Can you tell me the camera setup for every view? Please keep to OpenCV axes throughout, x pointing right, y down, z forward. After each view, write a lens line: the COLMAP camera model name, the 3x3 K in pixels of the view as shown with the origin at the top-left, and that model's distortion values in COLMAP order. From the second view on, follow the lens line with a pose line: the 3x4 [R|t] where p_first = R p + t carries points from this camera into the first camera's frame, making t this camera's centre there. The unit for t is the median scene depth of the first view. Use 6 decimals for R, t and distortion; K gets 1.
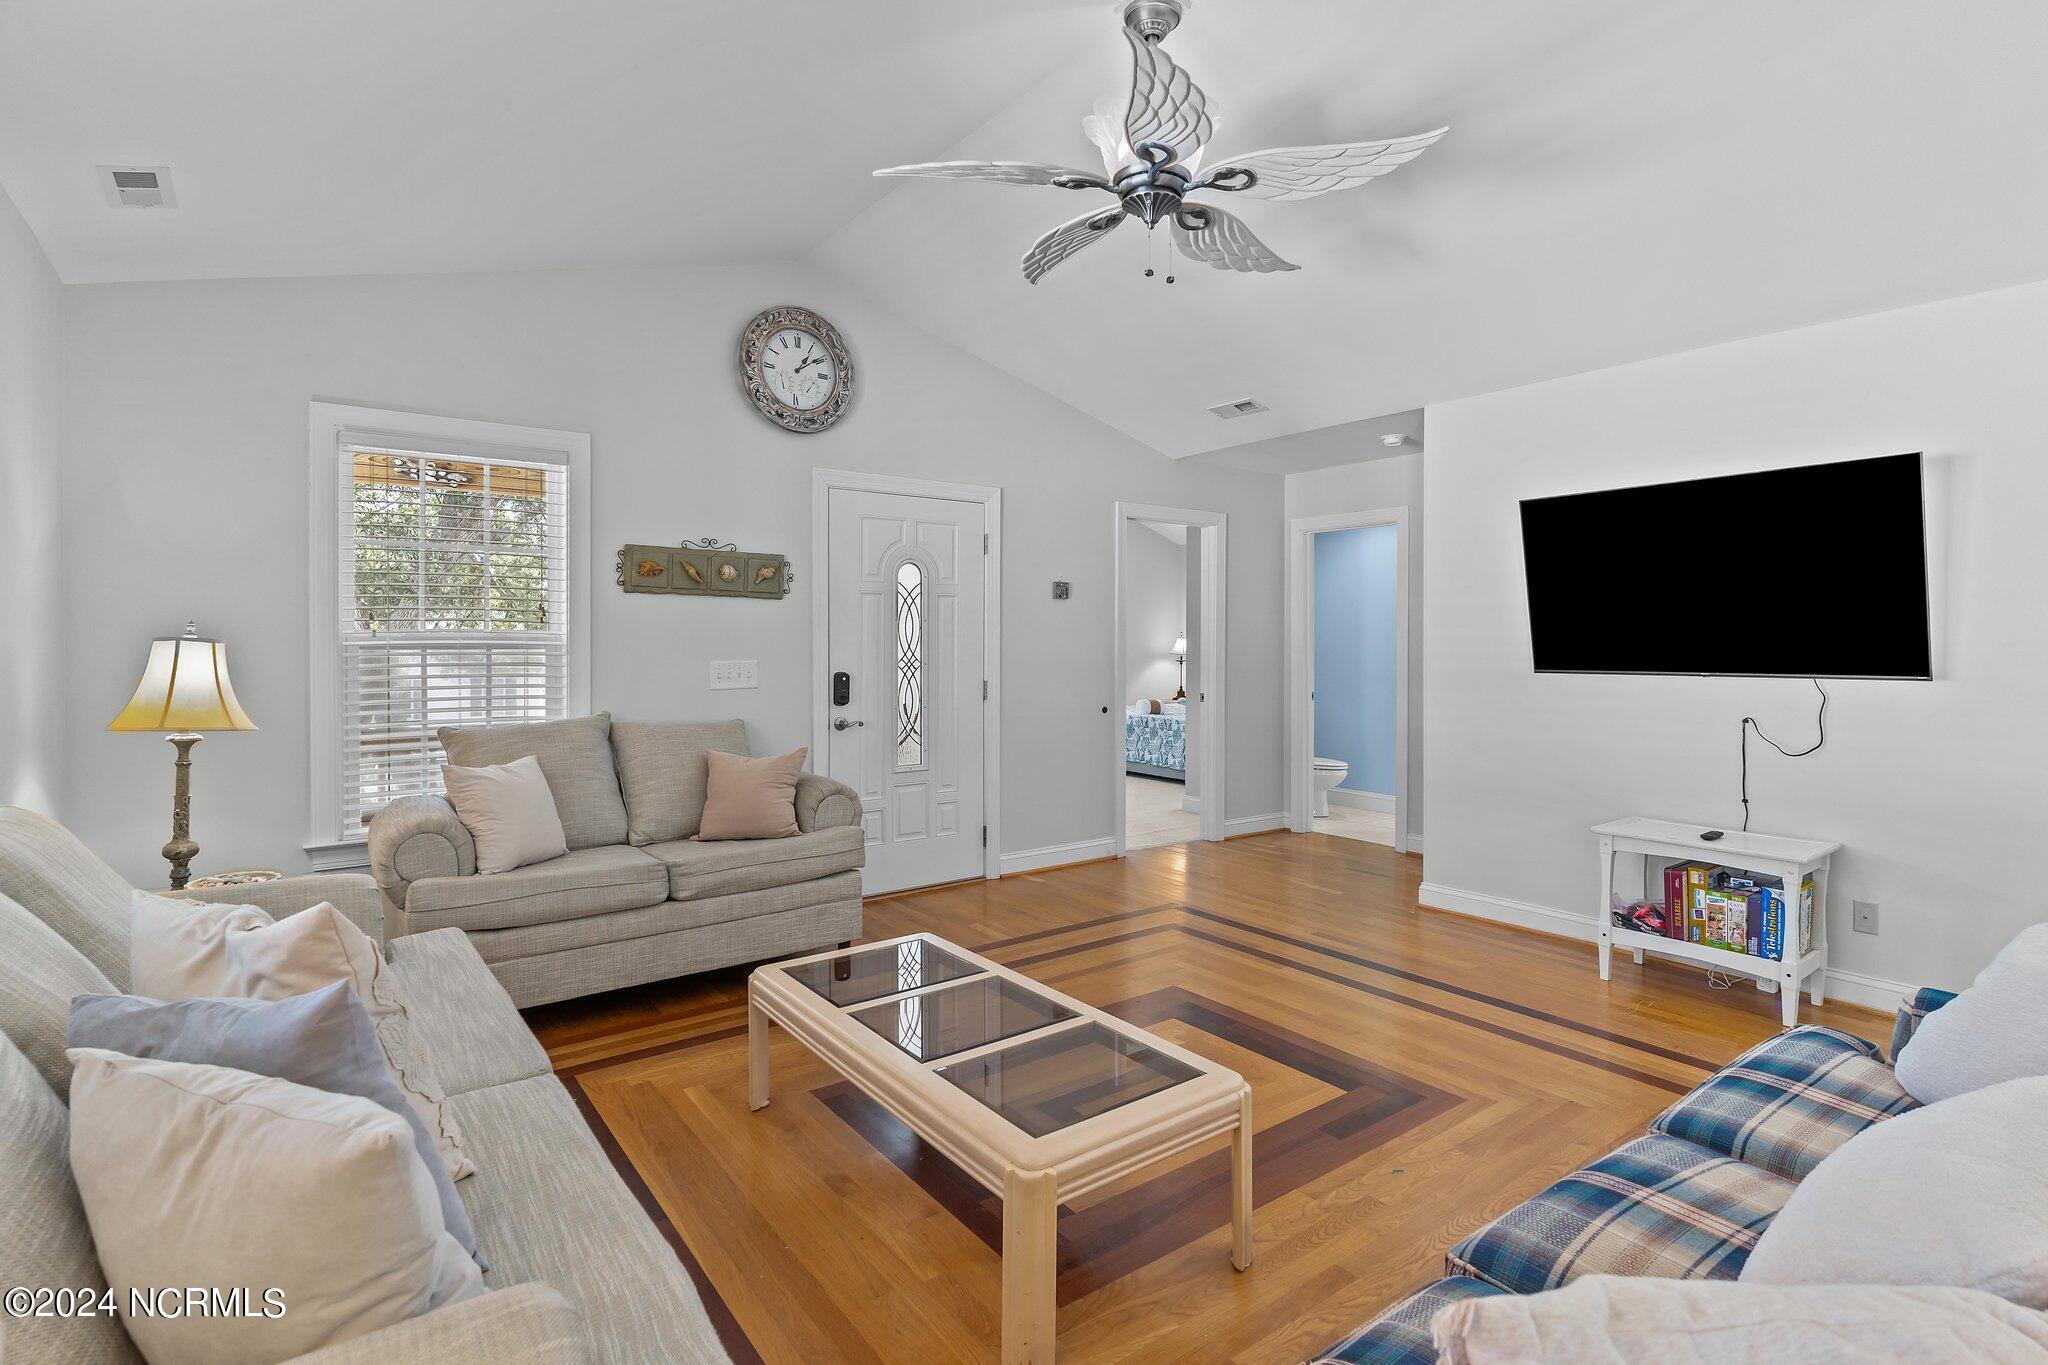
lens RADIAL K [[981.1, 0, 1014.0], [0, 981.1, 650.8], [0, 0, 1]] dist [0.001105, 0.000069]
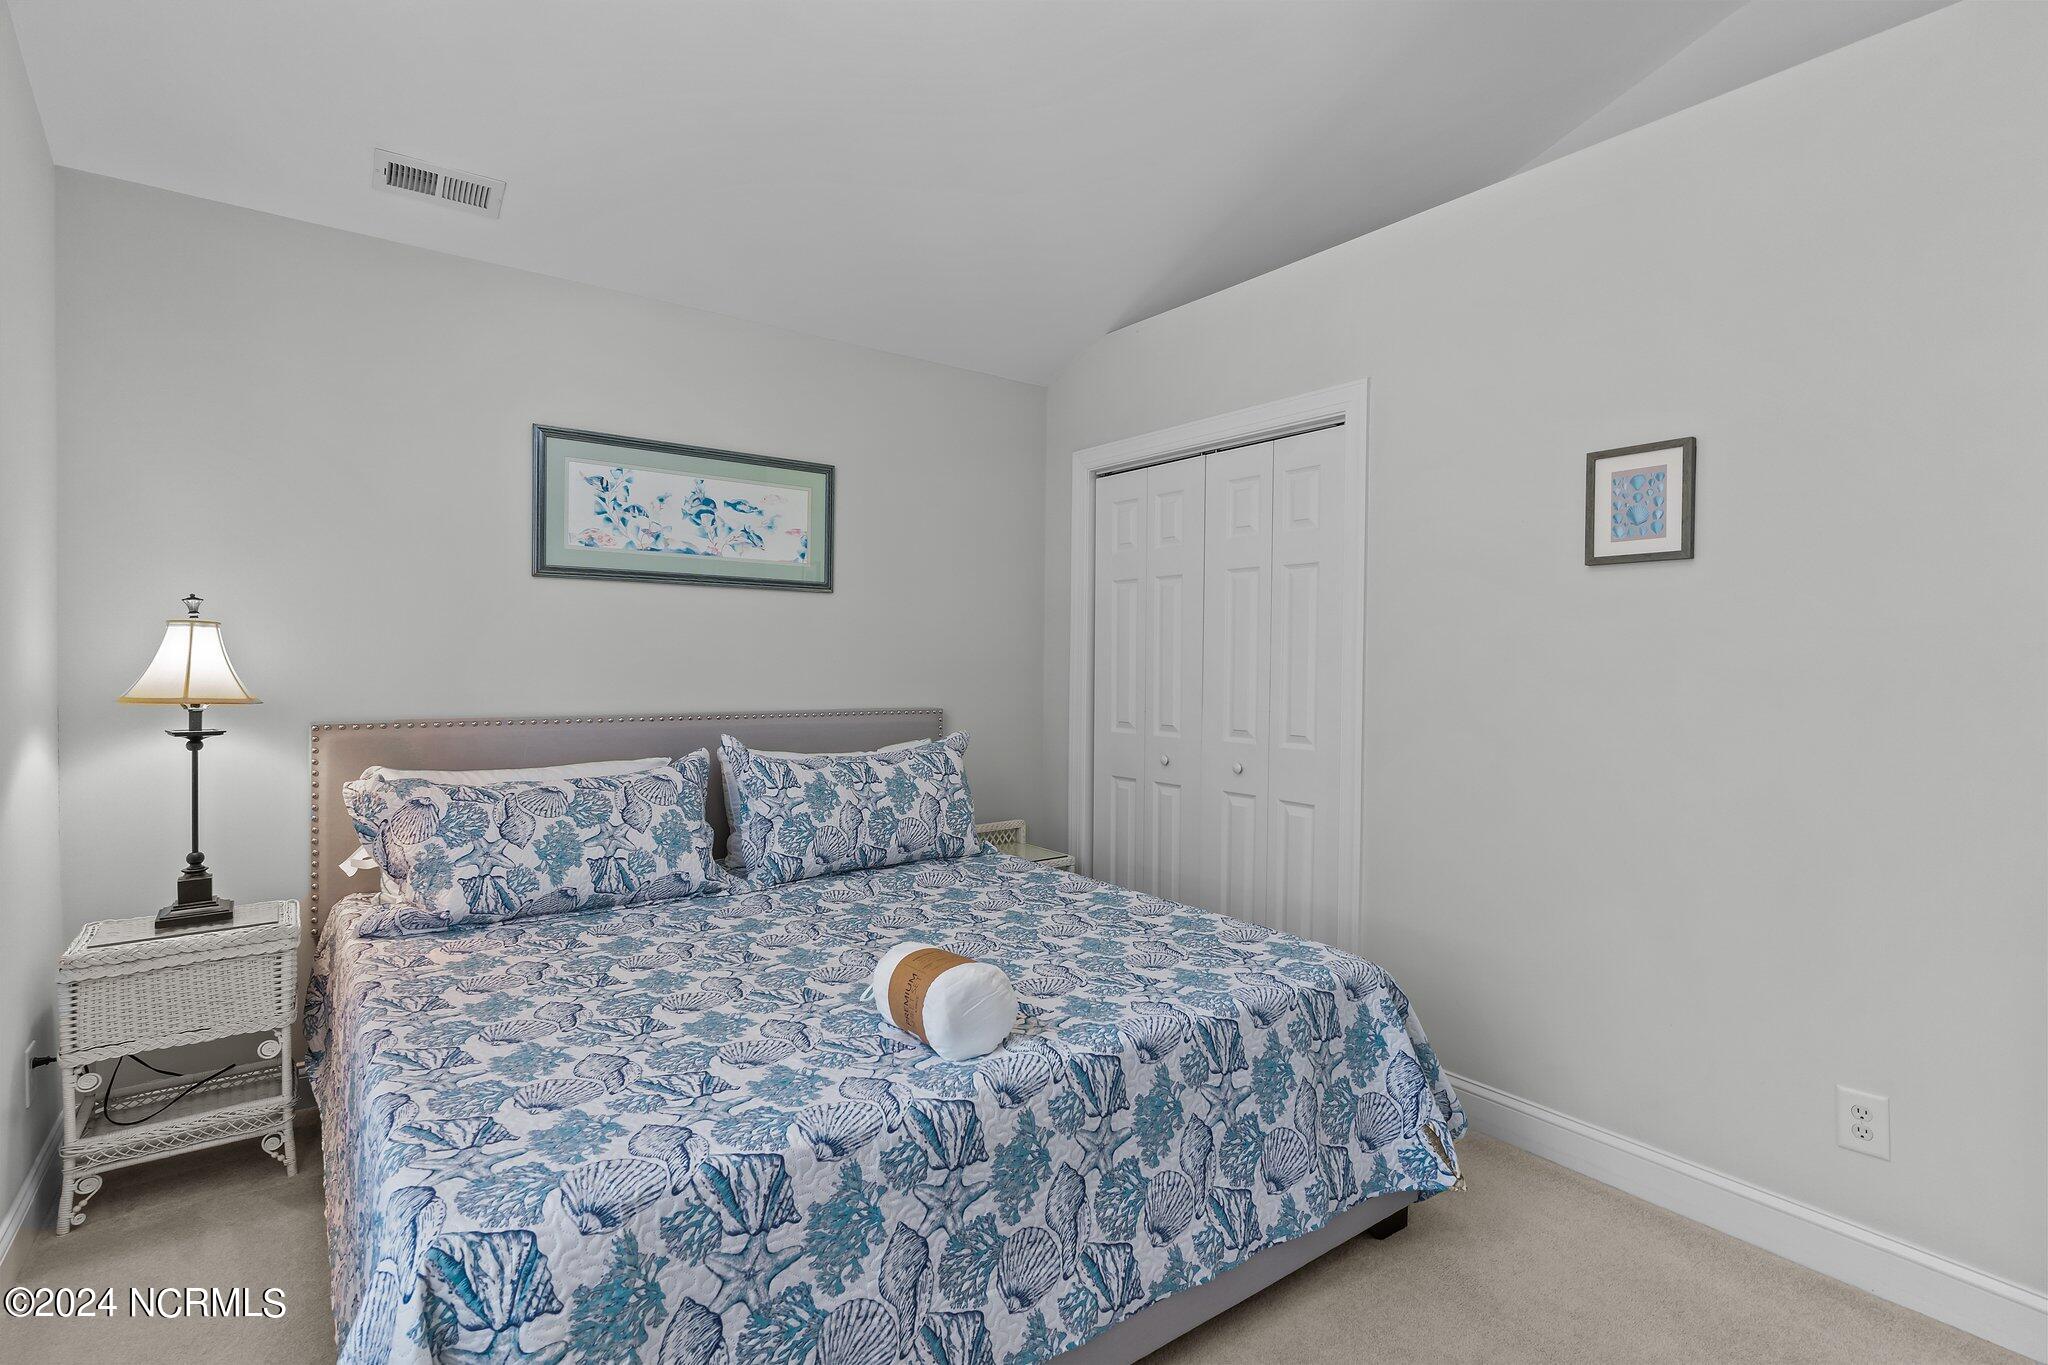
lens RADIAL K [[981.1, 0, 1008.3], [0, 981.1, 677.4], [0, 0, 1]] dist [0.001105, 0.000069]
pose [[0.005660, -0.019135, 0.999801, -0.098988], [0.003377, 0.999812, 0.019116, -0.013746], [-0.999978, 0.003268, 0.005724, 2.104889]]
